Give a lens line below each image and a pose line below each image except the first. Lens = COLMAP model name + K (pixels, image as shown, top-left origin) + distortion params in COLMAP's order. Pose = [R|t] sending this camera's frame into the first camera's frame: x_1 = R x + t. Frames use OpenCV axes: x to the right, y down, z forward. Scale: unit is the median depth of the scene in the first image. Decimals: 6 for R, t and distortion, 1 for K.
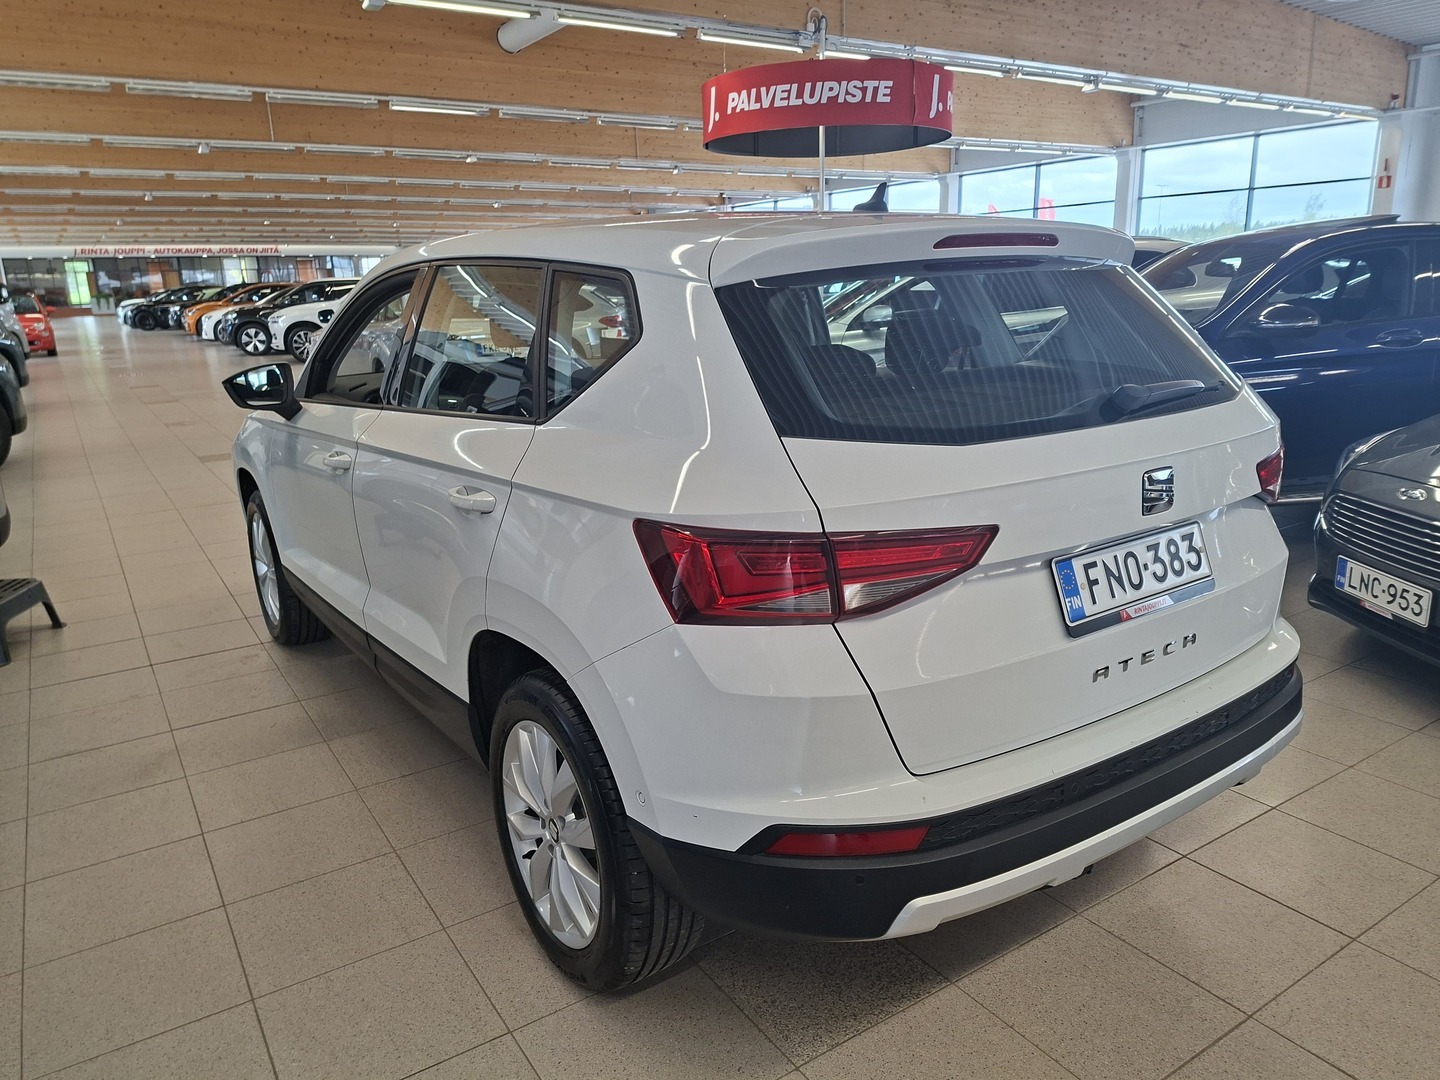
lens RADIAL K [[1027.5, 0, 726.4], [0, 1027.5, 540.5], [0, 0, 1]] dist [-0.002248, -0.000490]
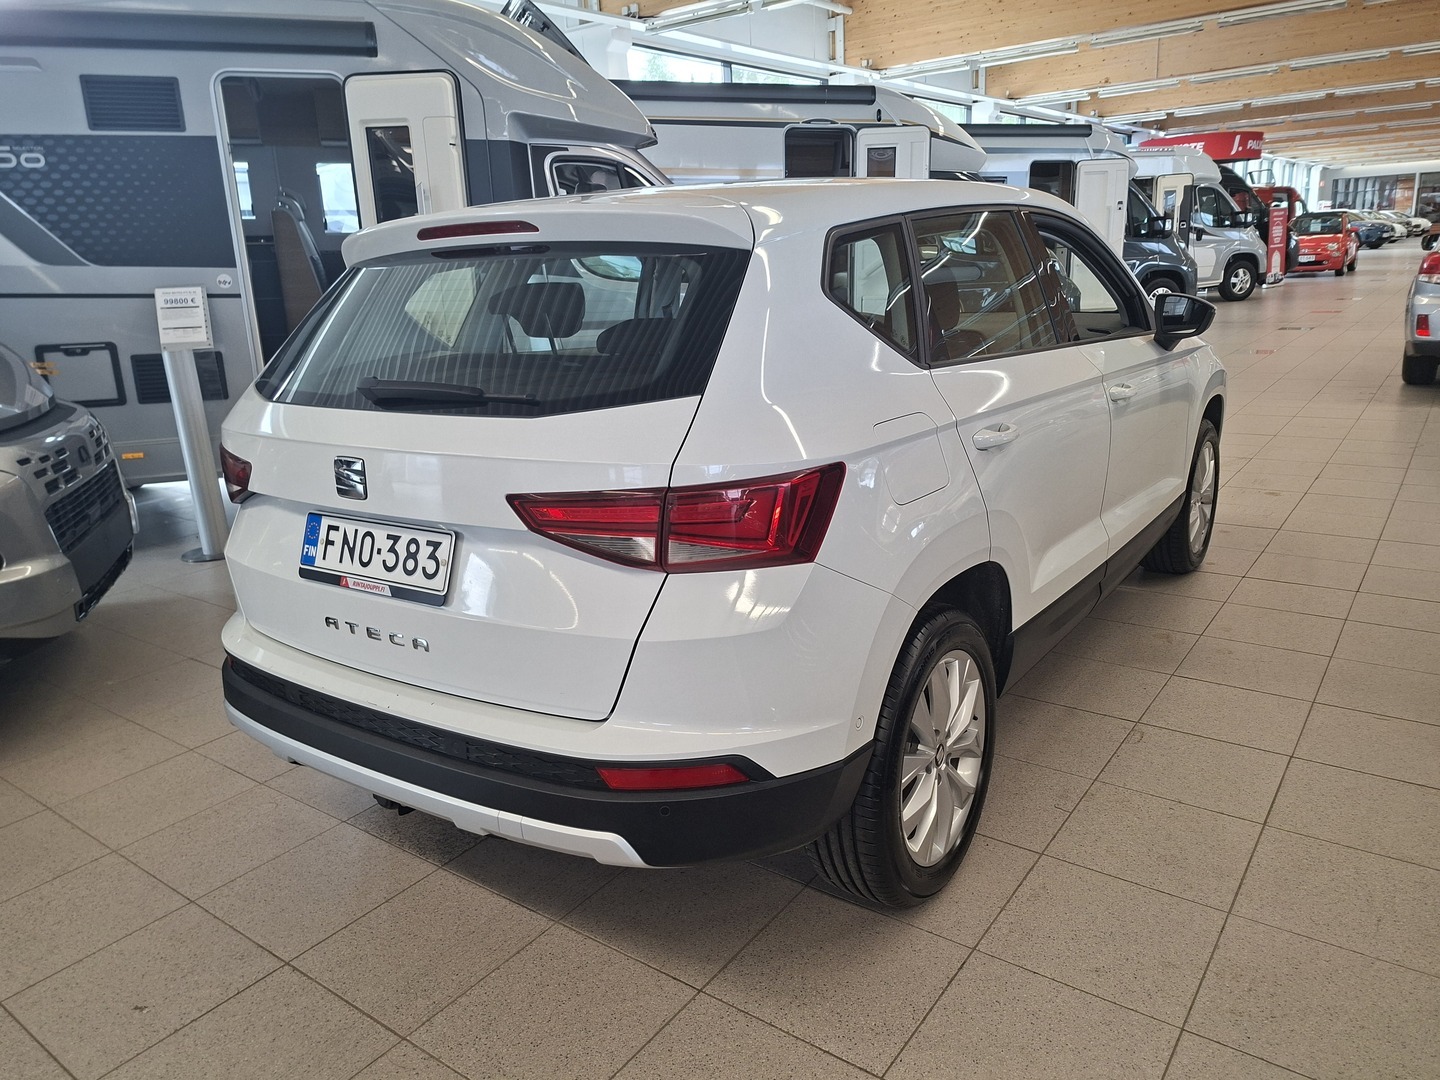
lens RADIAL K [[1027.5, 0, 726.4], [0, 1027.5, 540.5], [0, 0, 1]] dist [-0.002248, -0.000490]
pose [[0.357317, 0.262411, -0.896362, 1.452359], [-0.191146, 0.959952, 0.204830, -0.264400], [0.914214, 0.098147, 0.393166, 0.896596]]
